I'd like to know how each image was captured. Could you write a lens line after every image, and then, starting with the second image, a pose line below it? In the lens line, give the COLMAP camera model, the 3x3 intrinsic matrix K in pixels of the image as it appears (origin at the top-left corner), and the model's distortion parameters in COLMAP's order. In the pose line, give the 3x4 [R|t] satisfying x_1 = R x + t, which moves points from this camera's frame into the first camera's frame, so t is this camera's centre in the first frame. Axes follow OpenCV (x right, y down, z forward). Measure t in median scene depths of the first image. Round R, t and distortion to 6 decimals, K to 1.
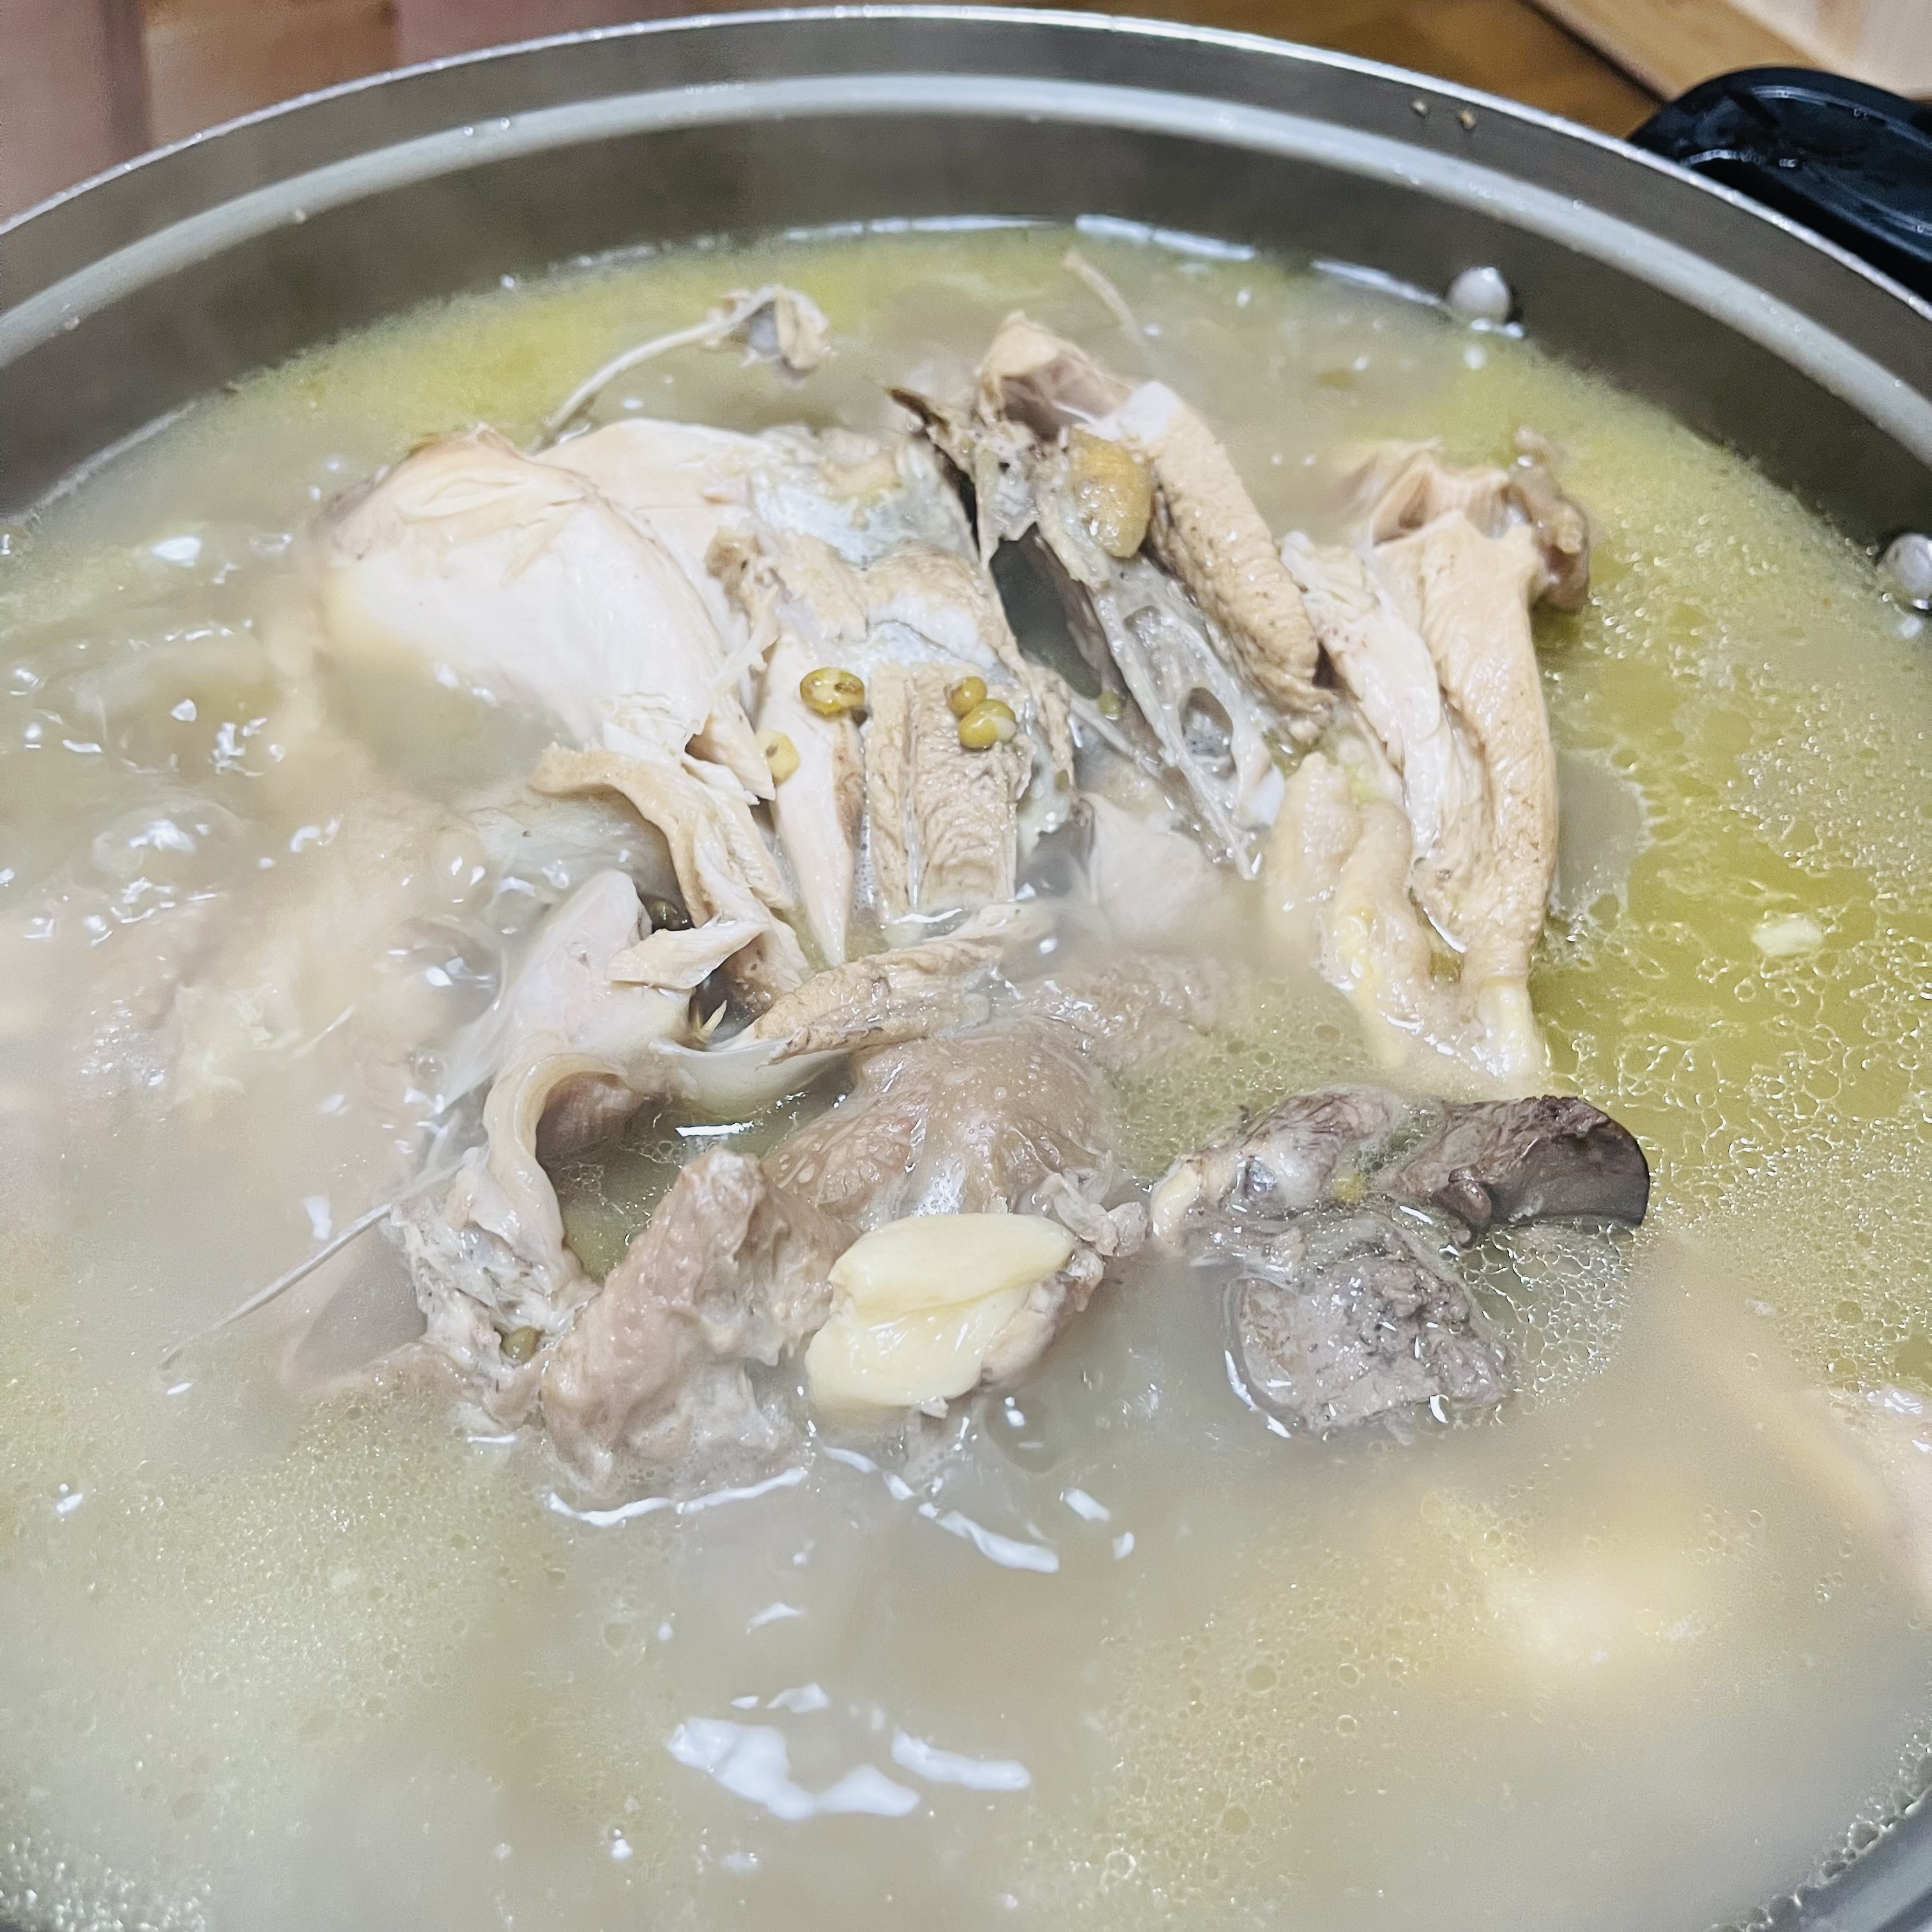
lens RADIAL K [[1969.2, 0, 947.9], [0, 1969.2, 981.8], [0, 0, 1]] dist [0.032184, 0.000000]
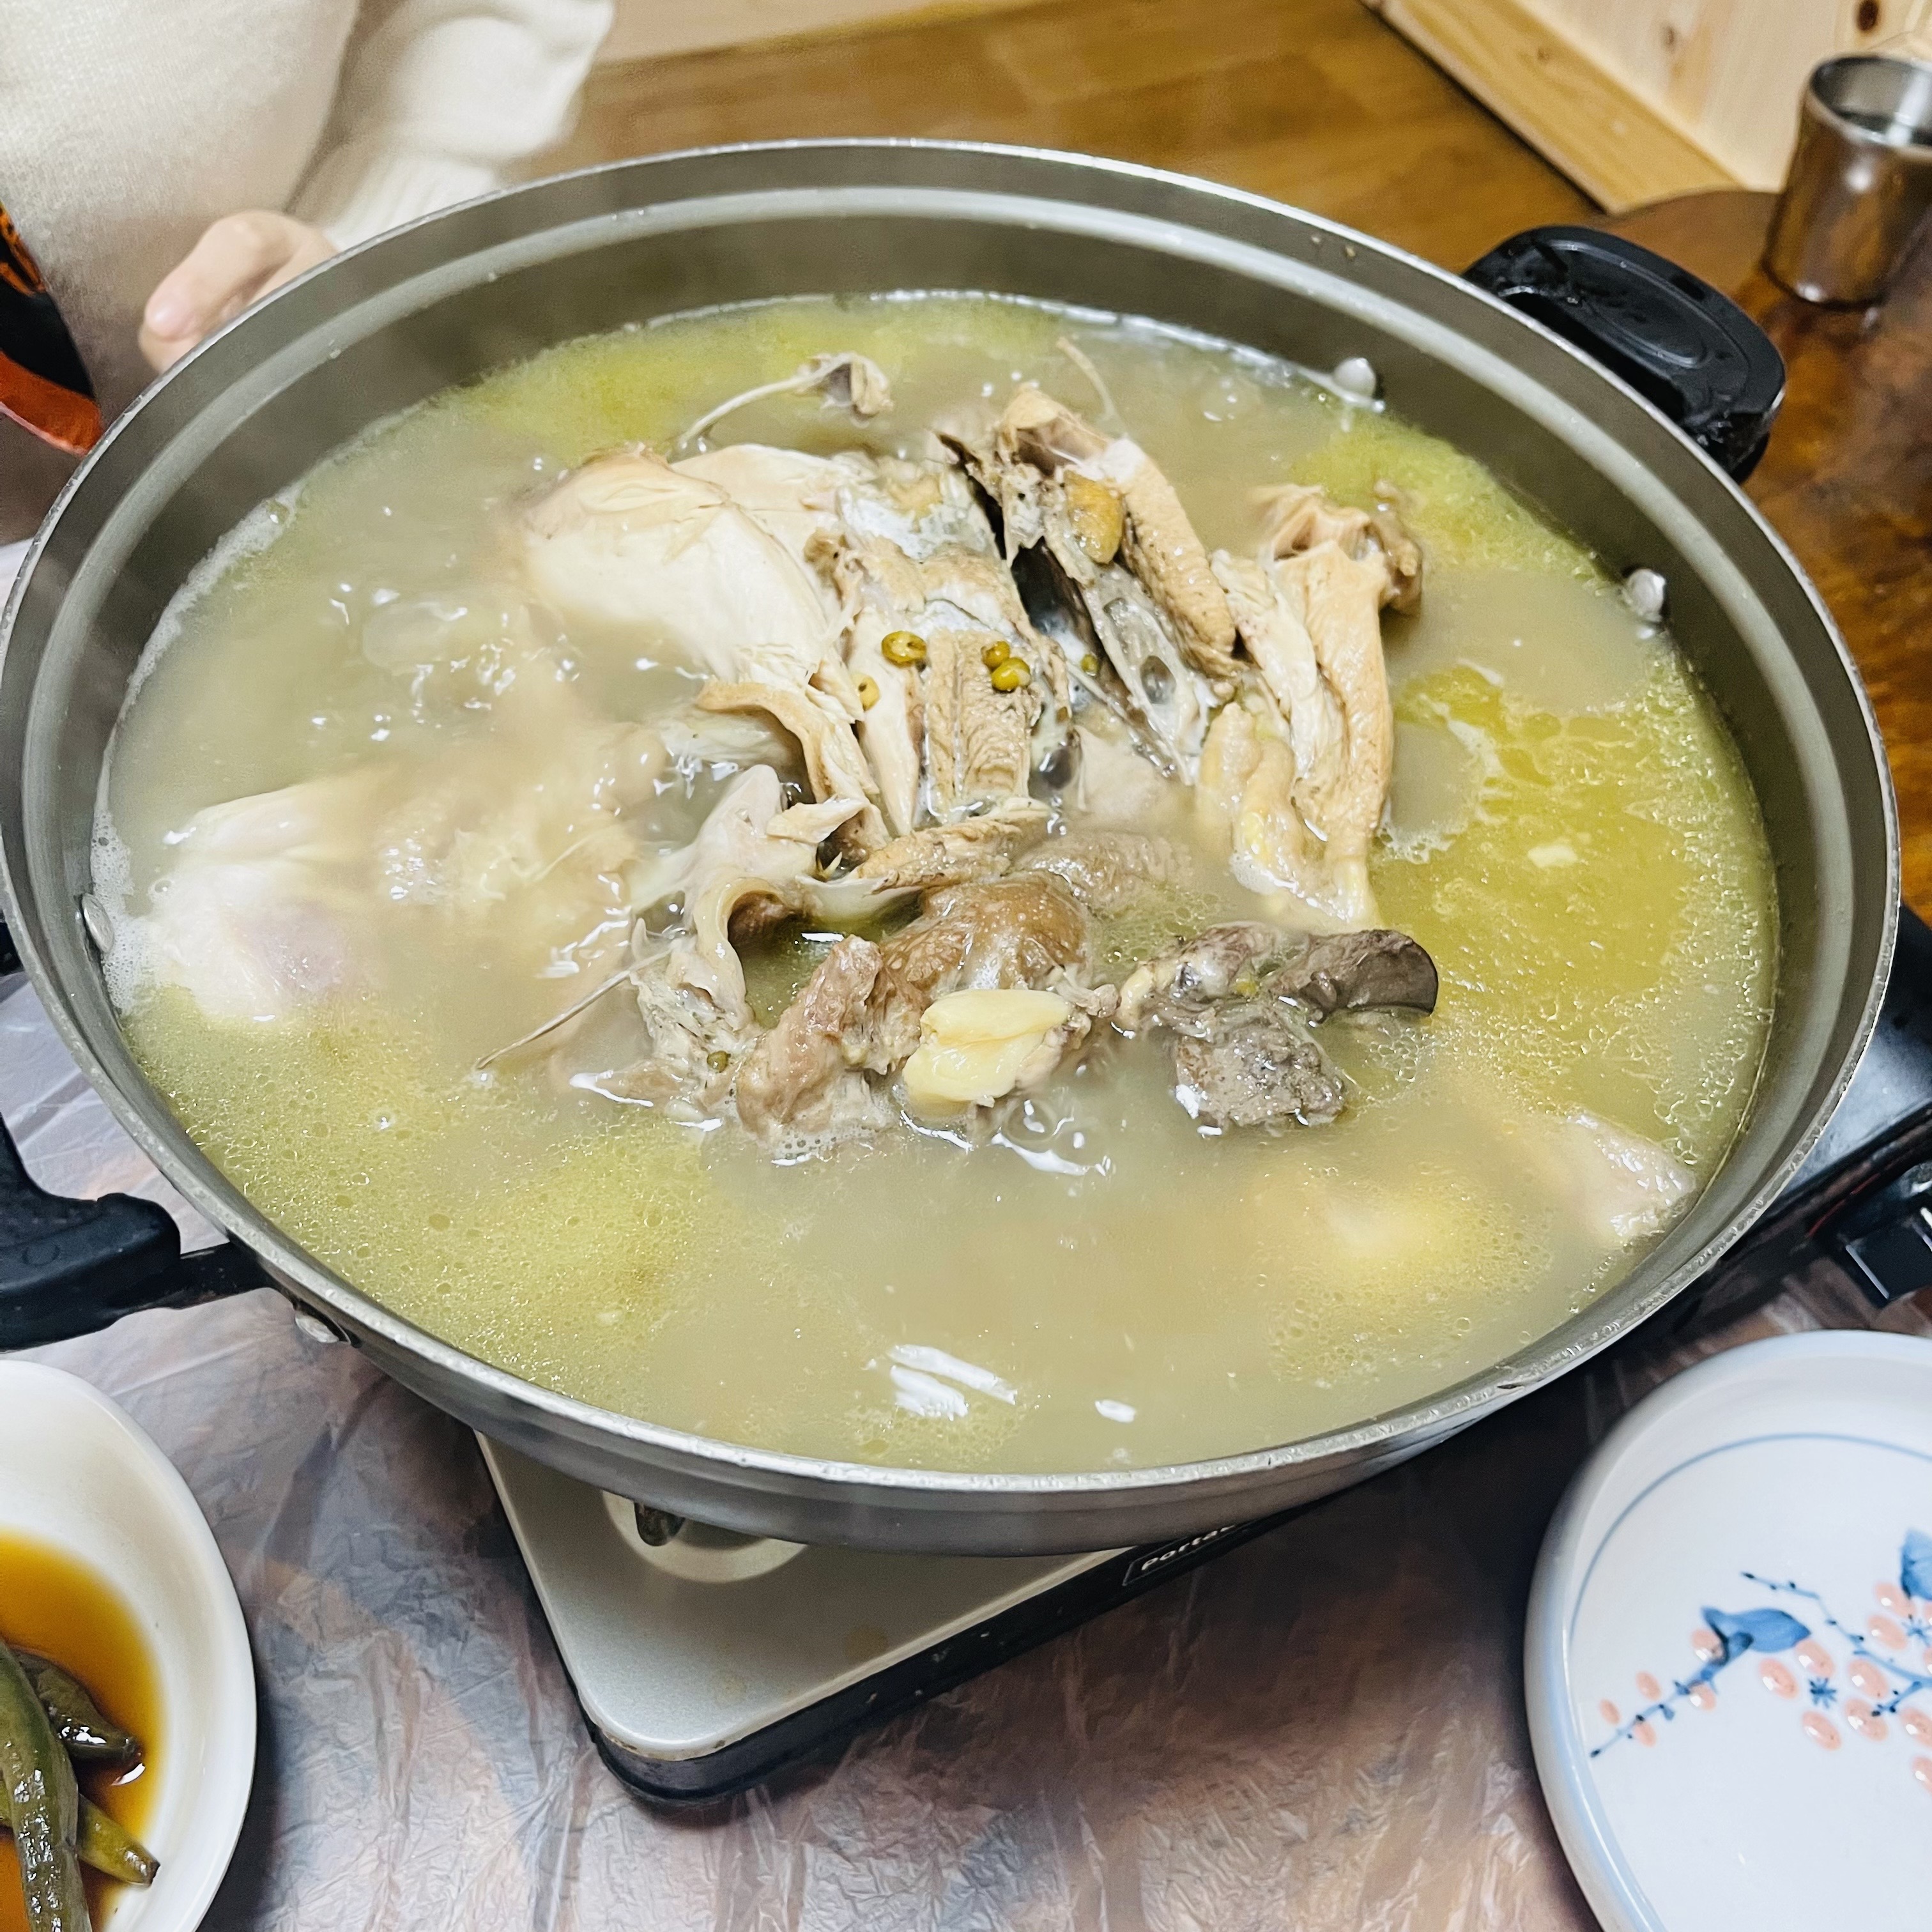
lens RADIAL K [[1969.2, 0, 964.3], [0, 1969.2, 962.0], [0, 0, 1]] dist [0.032184, 0.000000]
pose [[0.997127, 0.030967, 0.069135, -0.109836], [-0.031420, 0.999491, 0.005478, 0.075900], [-0.068931, -0.007635, 0.997592, -0.461398]]
